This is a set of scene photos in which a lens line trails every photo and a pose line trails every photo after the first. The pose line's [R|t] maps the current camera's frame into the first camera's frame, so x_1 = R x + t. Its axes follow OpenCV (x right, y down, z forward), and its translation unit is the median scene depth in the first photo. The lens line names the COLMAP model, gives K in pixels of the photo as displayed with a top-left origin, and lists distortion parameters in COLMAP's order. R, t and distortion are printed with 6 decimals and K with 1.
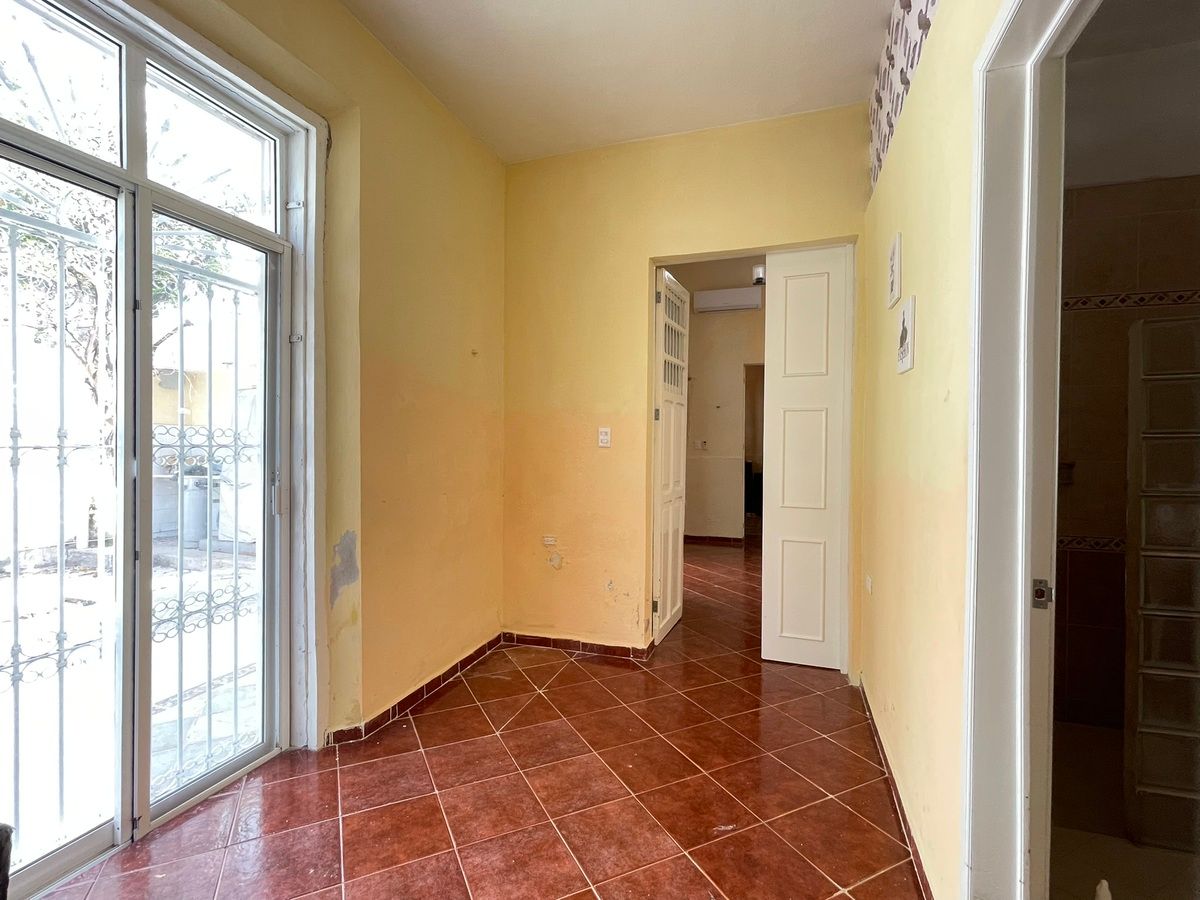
lens RADIAL K [[563.3, 0, 601.6], [0, 563.3, 450.1], [0, 0, 1]] dist [-0.001390, 0.000790]
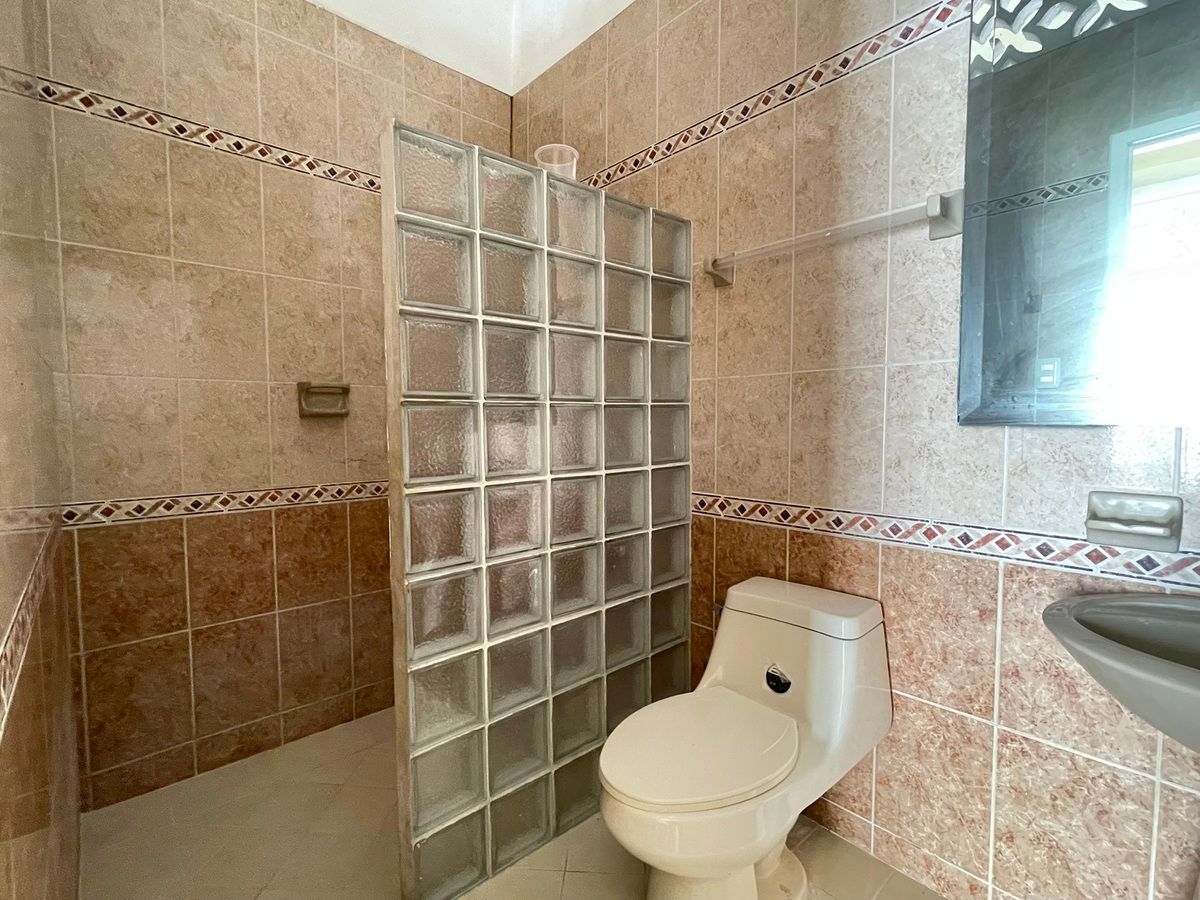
lens RADIAL K [[563.3, 0, 612.0], [0, 563.3, 454.3], [0, 0, 1]] dist [-0.001390, 0.000790]
pose [[0.481577, -0.062355, 0.874183, 0.507679], [0.011316, 0.997825, 0.064941, 0.100709], [-0.876331, -0.021382, 0.481235, 0.479386]]
